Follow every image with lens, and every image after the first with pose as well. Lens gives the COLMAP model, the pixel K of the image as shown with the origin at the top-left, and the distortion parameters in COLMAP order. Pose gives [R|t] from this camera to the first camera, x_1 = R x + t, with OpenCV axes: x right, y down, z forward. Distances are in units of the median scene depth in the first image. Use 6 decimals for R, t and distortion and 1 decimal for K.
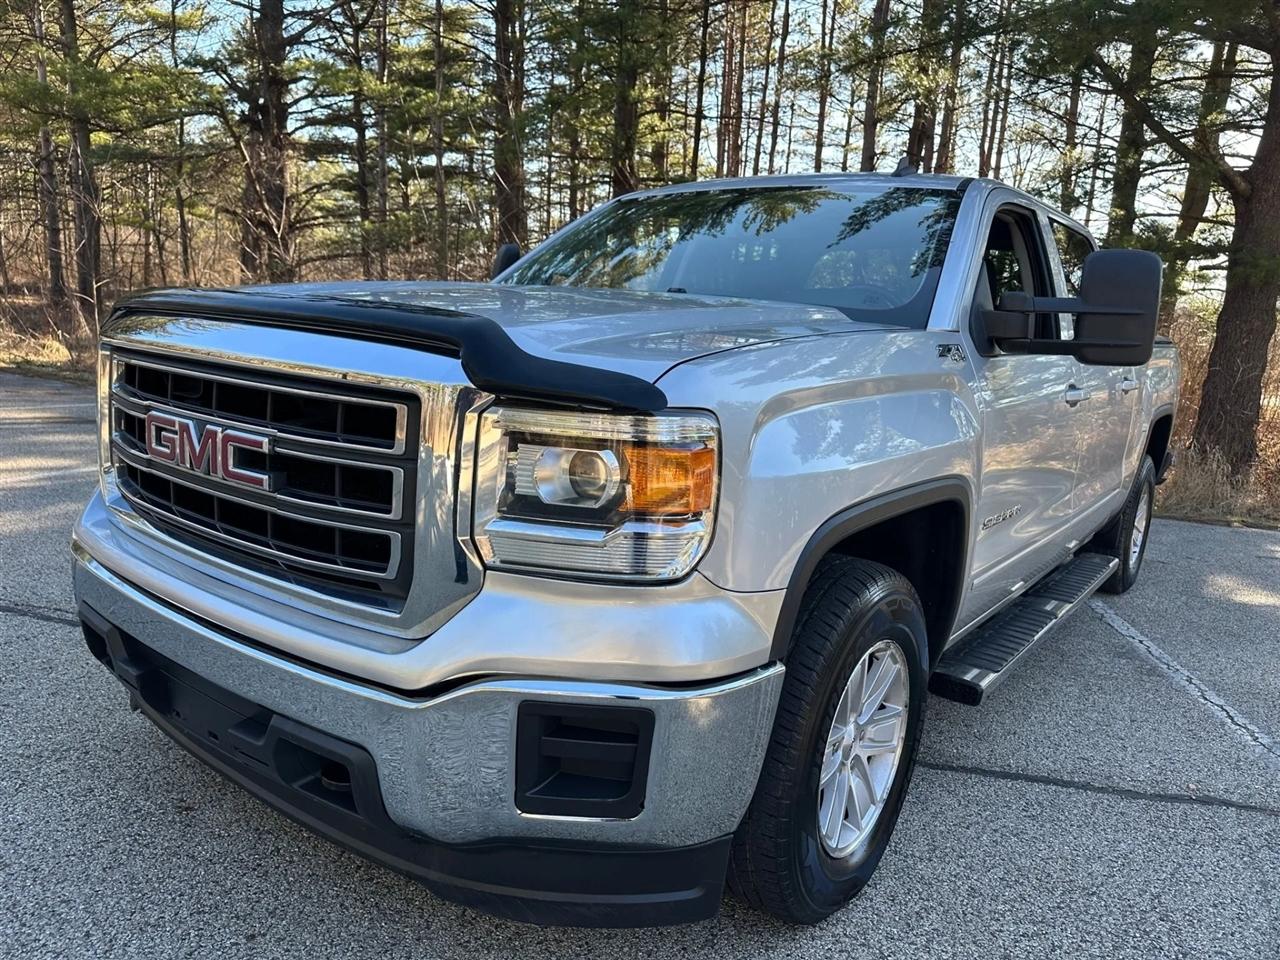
lens RADIAL K [[911.9, 0, 651.4], [0, 911.9, 484.3], [0, 0, 1]] dist [0.041992, -0.041720]
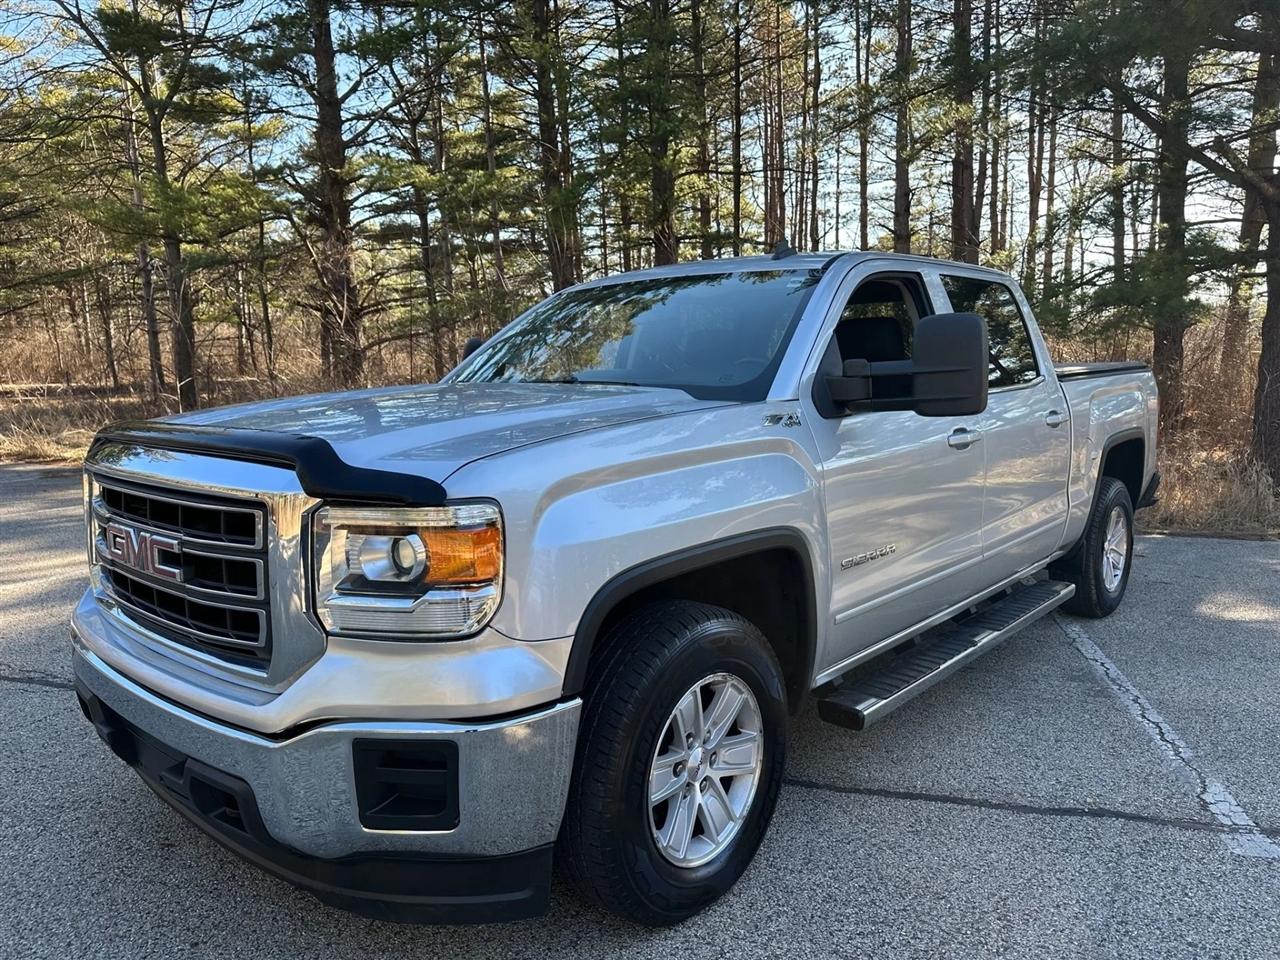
lens RADIAL K [[911.9, 0, 641.9], [0, 911.9, 479.3], [0, 0, 1]] dist [0.041992, -0.041720]
pose [[0.992528, -0.070661, -0.099470, 0.246907], [0.064909, 0.996090, -0.059923, -0.011243], [0.103315, 0.053019, 0.993235, -0.147281]]
